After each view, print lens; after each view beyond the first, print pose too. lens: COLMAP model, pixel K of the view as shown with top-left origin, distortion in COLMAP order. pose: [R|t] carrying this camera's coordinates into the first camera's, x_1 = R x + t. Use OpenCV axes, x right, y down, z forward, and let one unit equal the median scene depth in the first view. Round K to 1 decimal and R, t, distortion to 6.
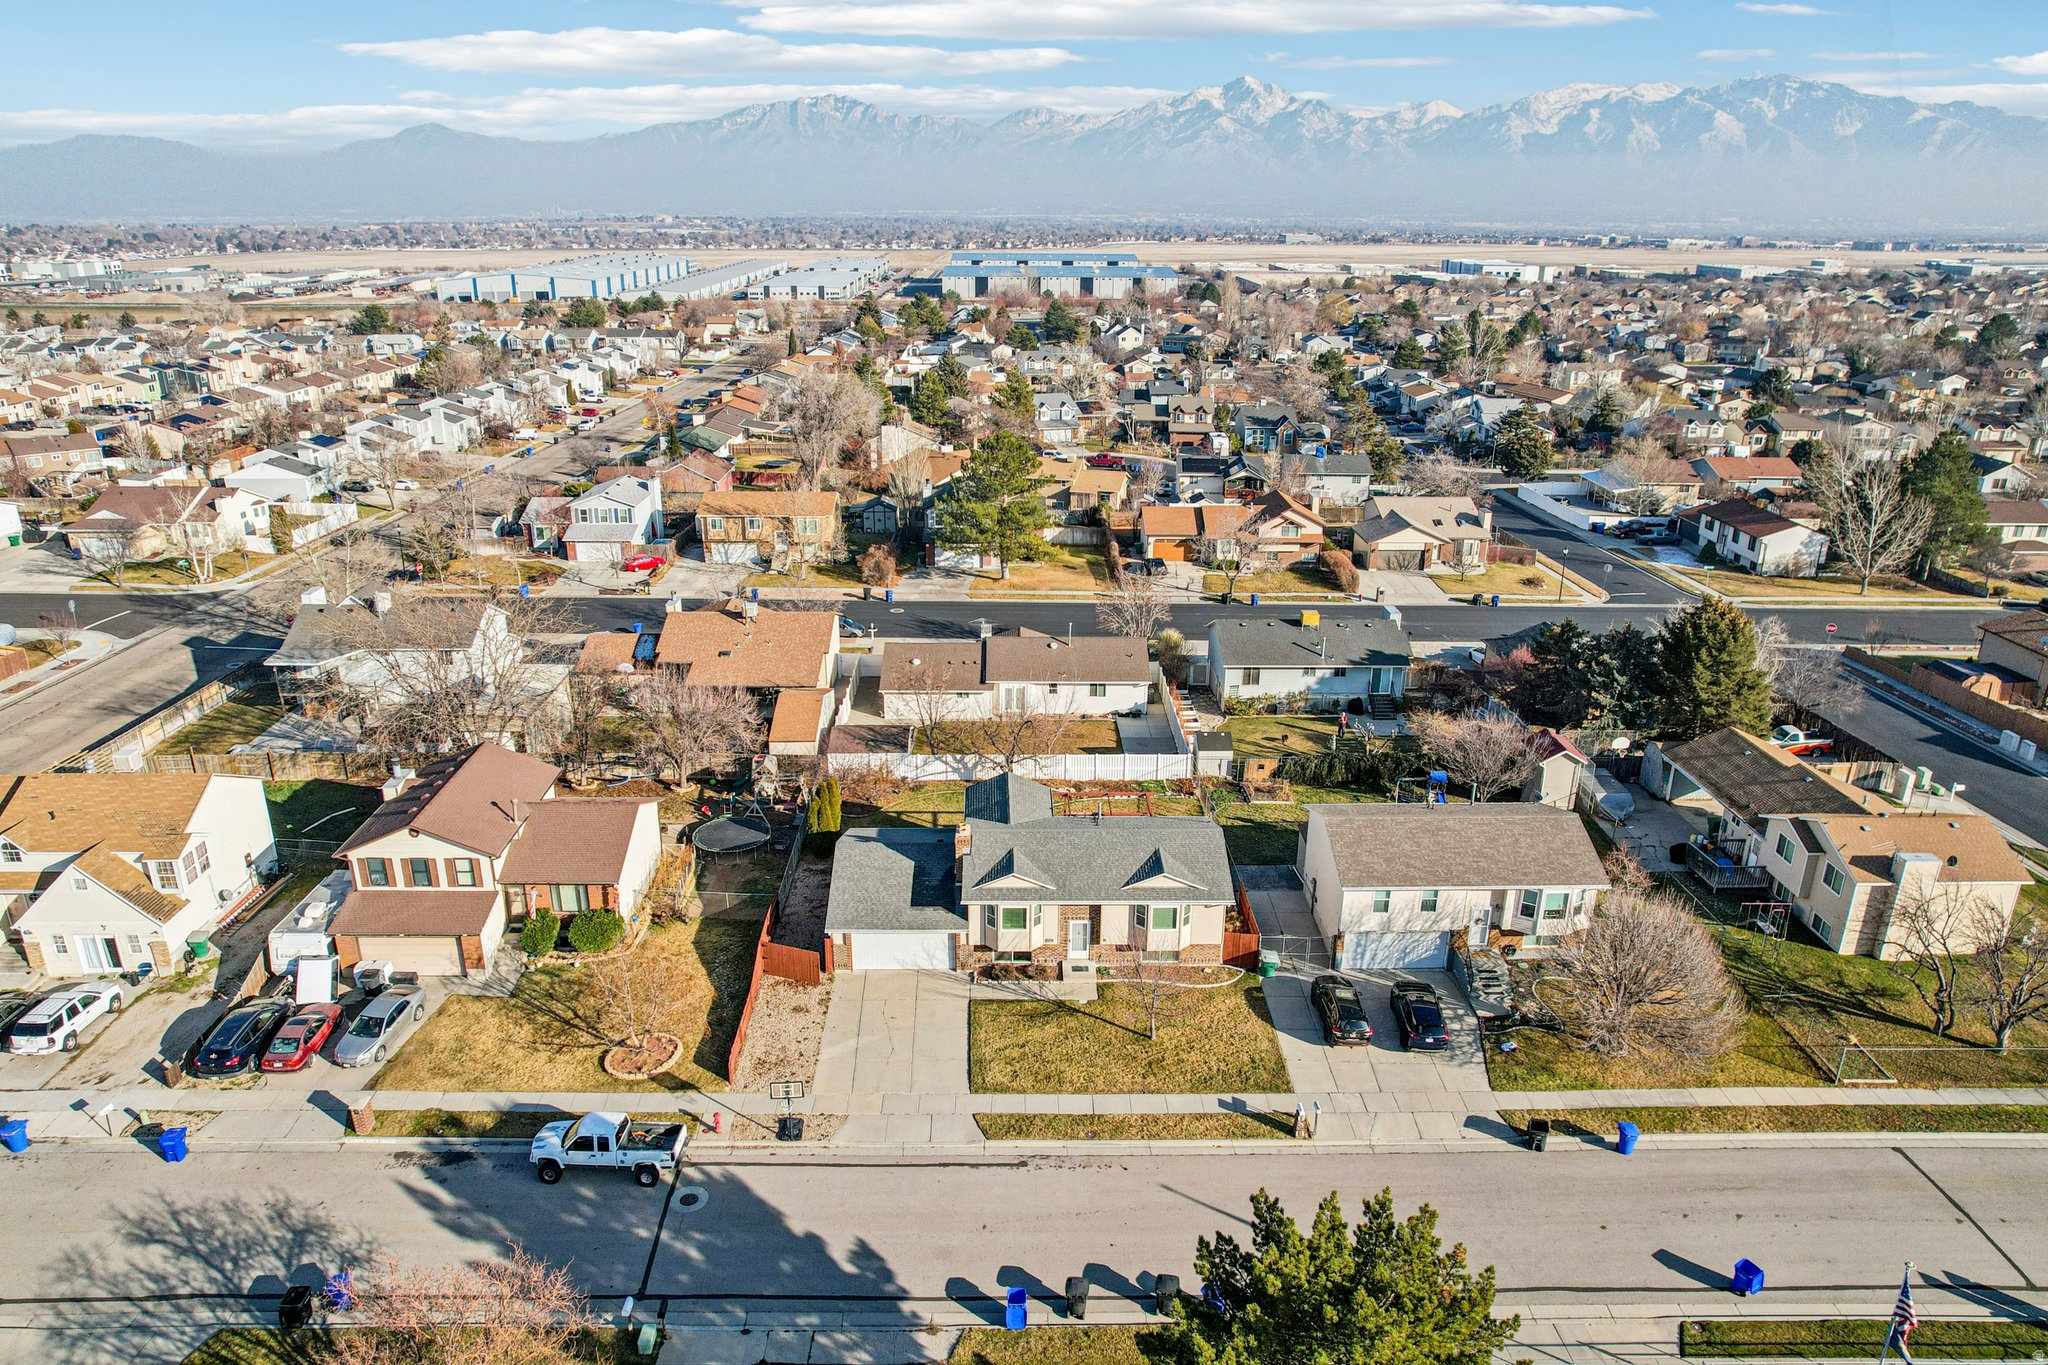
lens RADIAL K [[1341.8, 0, 1015.0], [0, 1341.8, 682.1], [0, 0, 1]] dist [-0.060013, 0.047293]
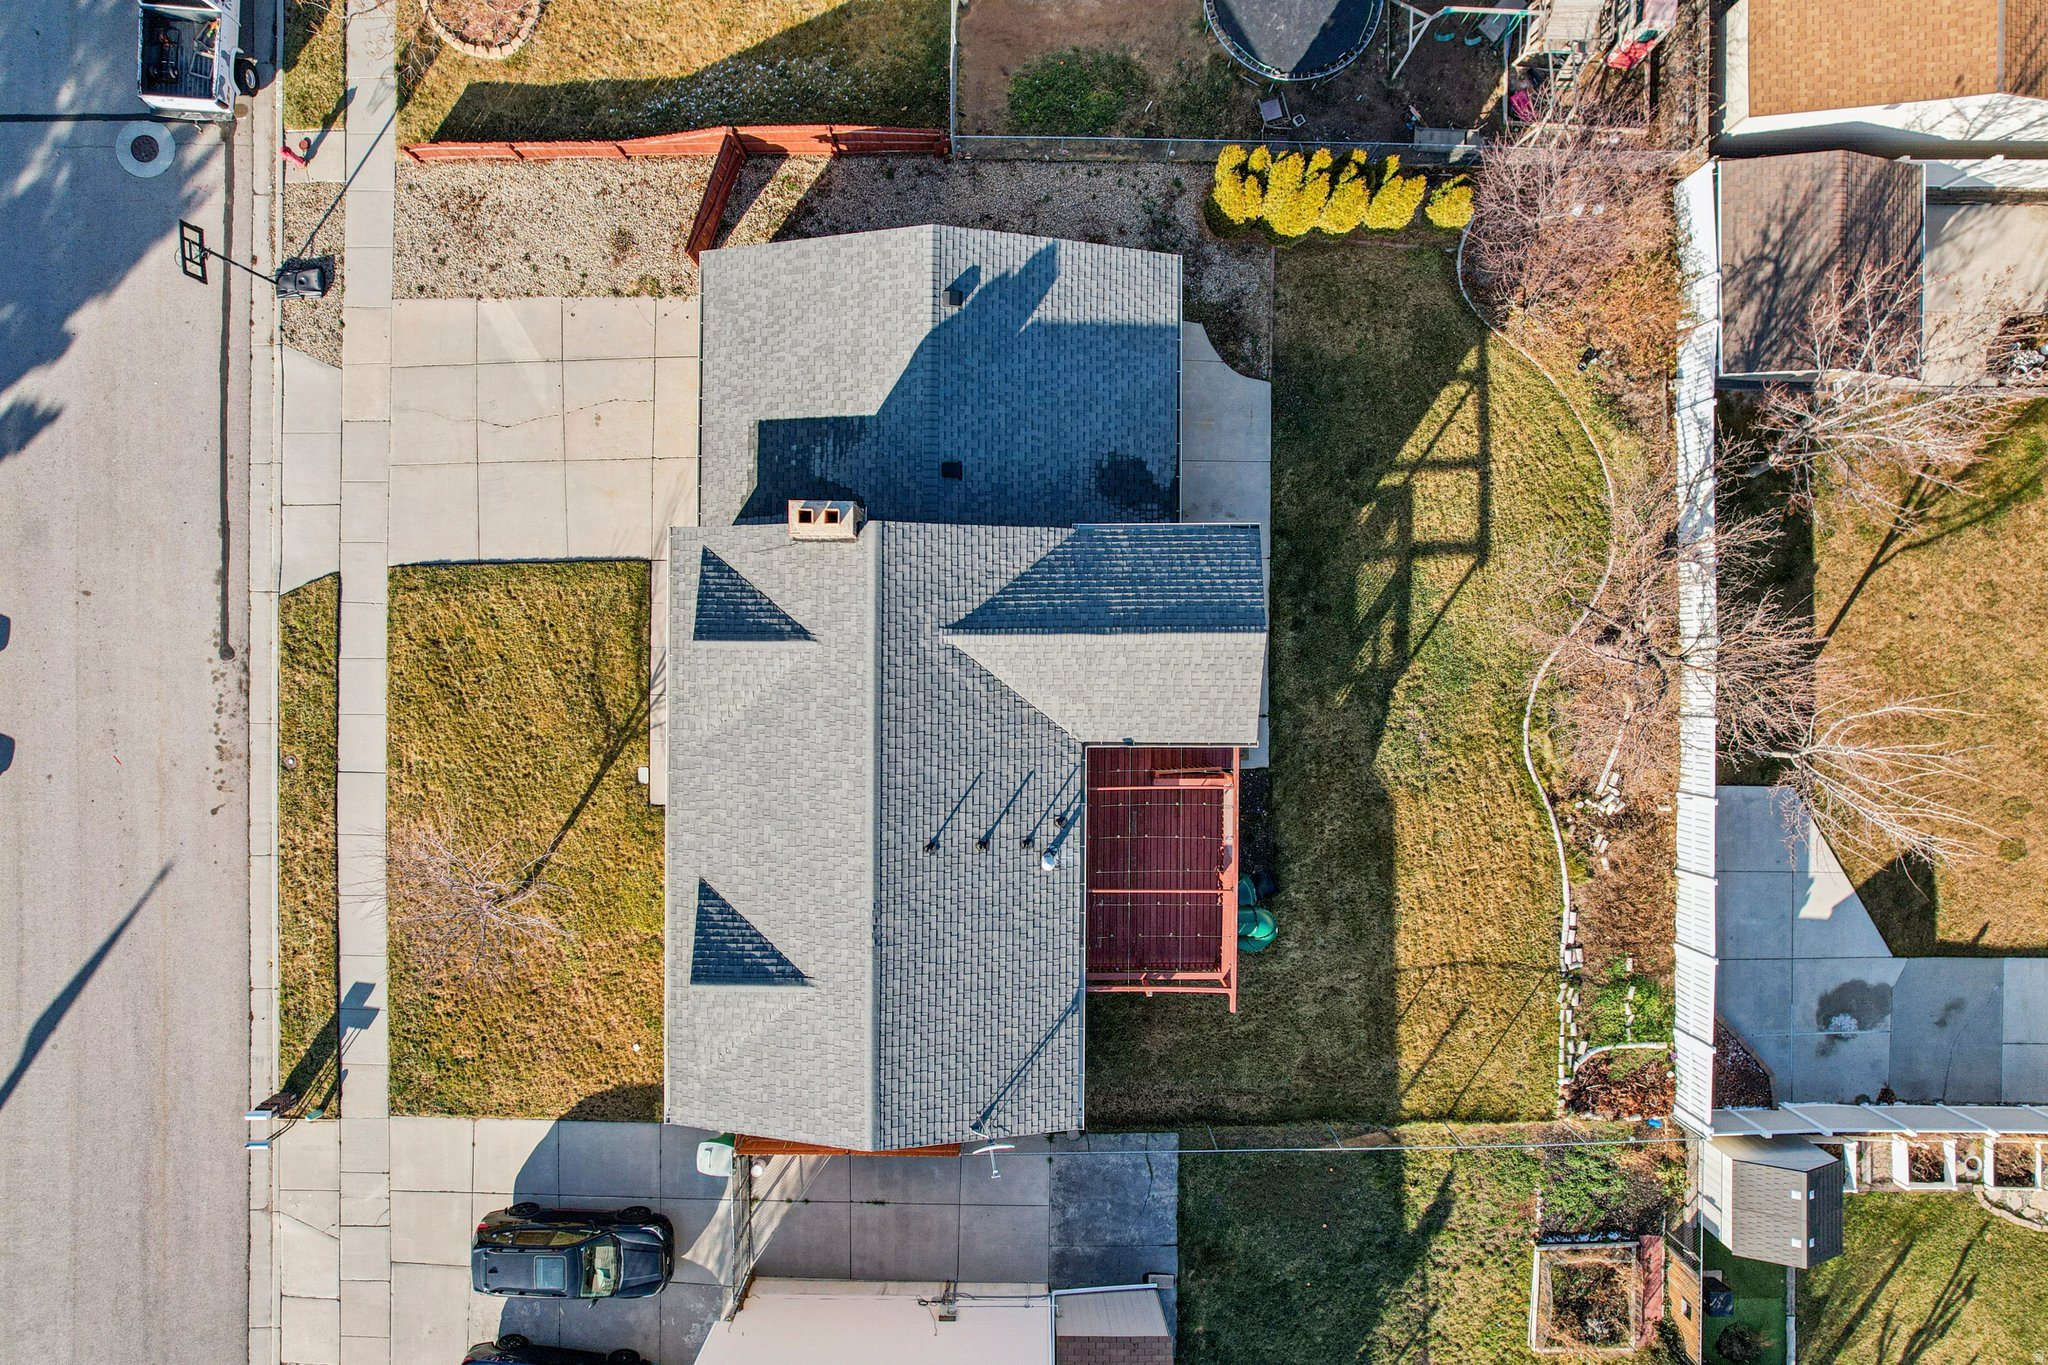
lens RADIAL K [[1352.4, 0, 1043.9], [0, 1352.4, 671.9], [0, 0, 1]] dist [-0.081811, 0.083286]
pose [[-0.011069, 0.999876, -0.011204, 0.014152], [-0.350225, 0.006619, 0.936642, -0.304048], [0.936600, 0.014292, 0.350109, 0.934559]]
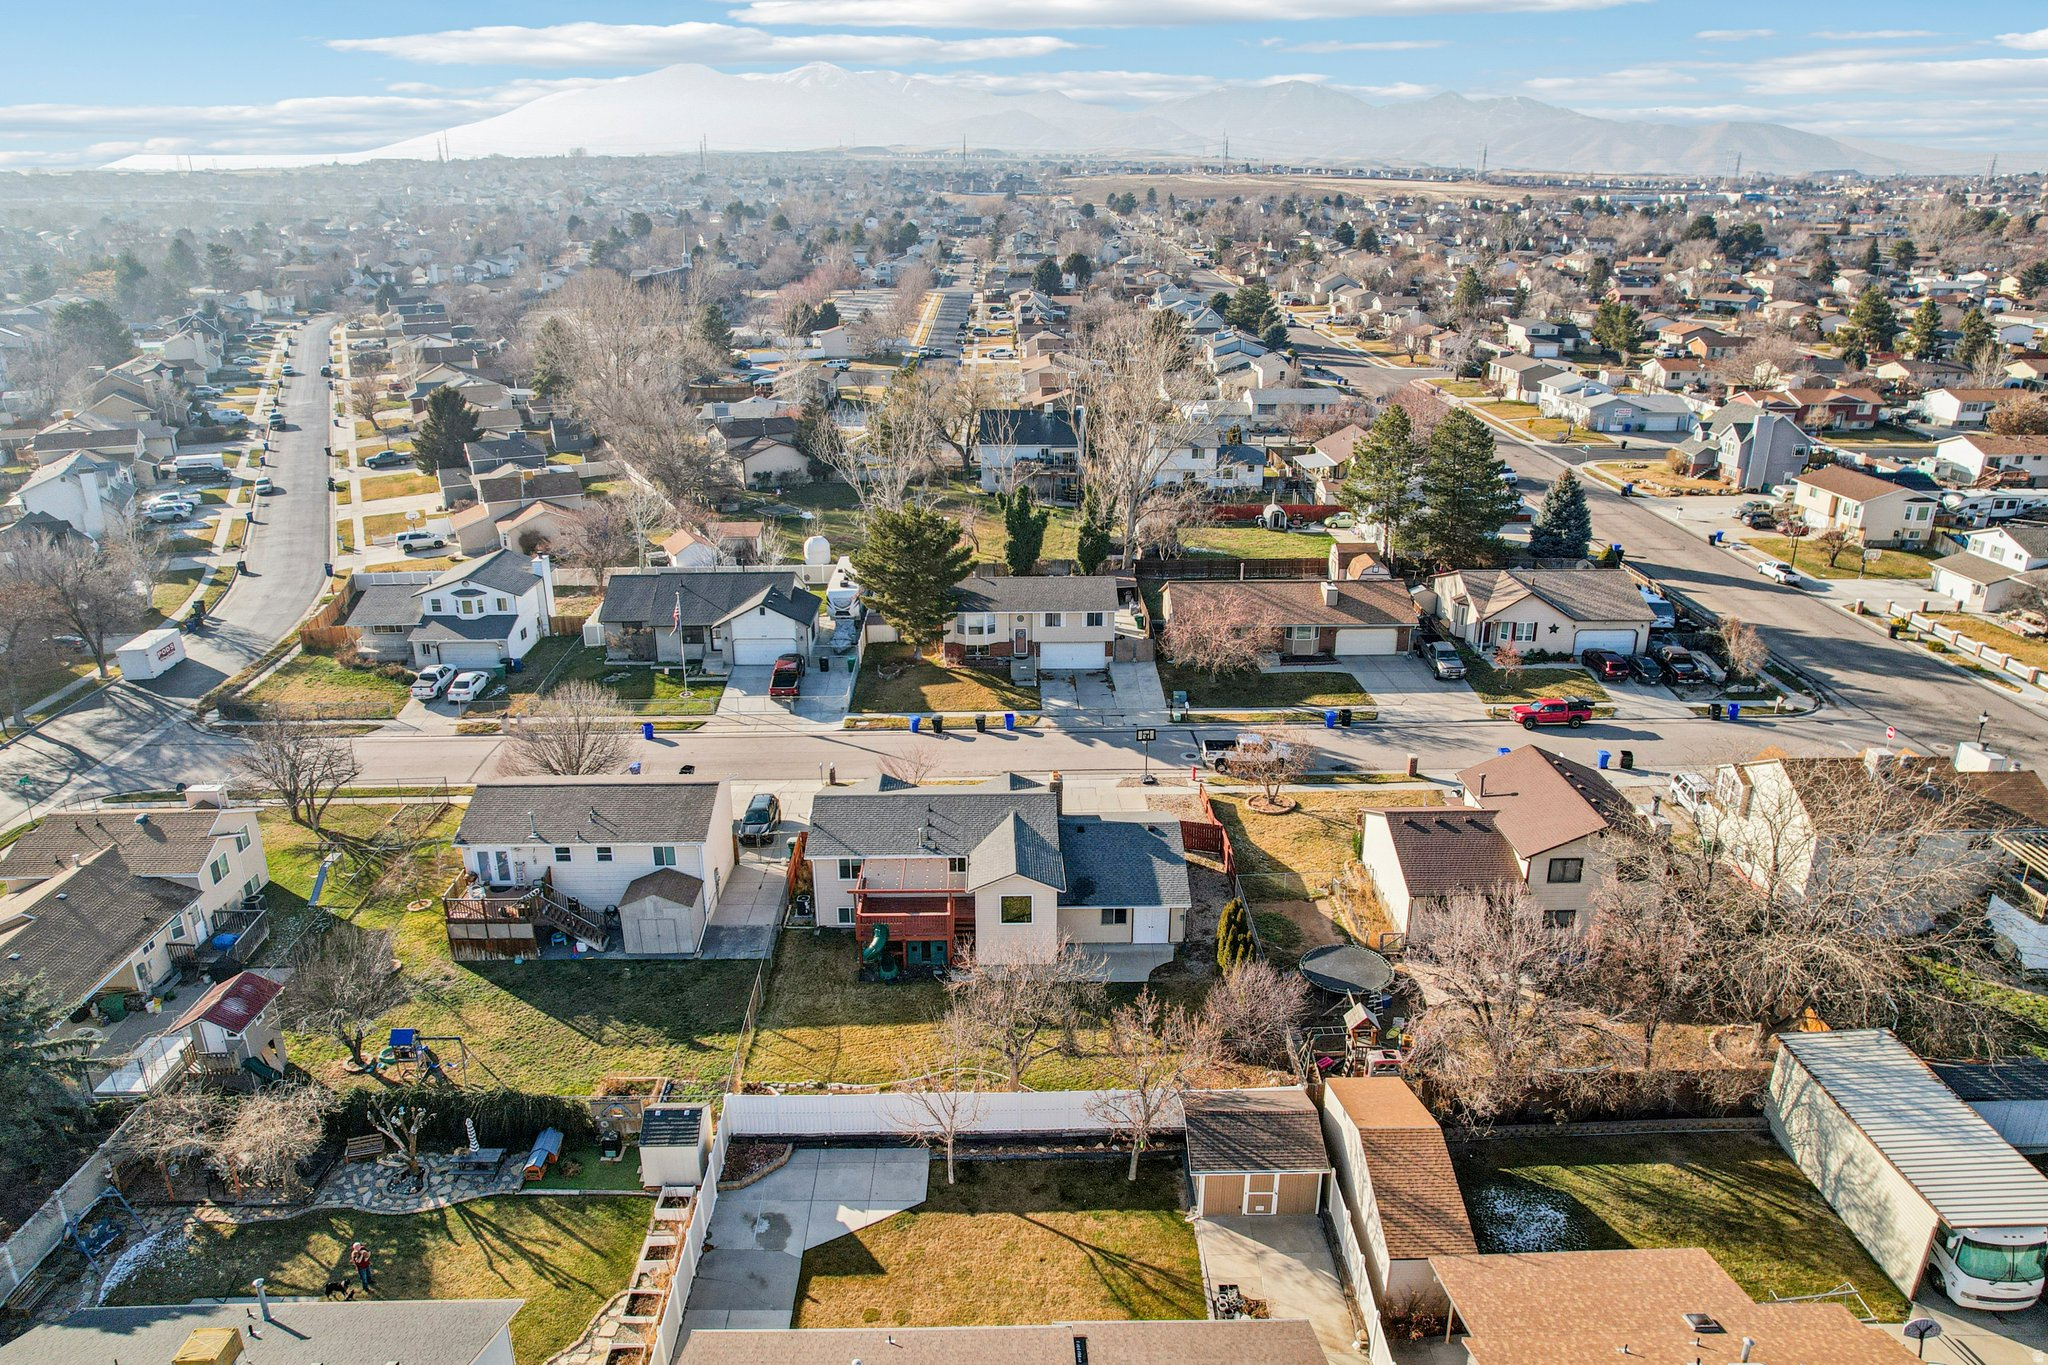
lens RADIAL K [[1346.0, 0, 1024.0], [0, 1346.0, 682.5], [0, 0, 1]] dist [-0.047688, 0.004028]
pose [[-0.999929, -0.002151, -0.011707, 0.001847], [-0.009175, 0.765845, 0.642960, -0.668115], [0.007583, 0.643022, -0.765810, 1.817927]]
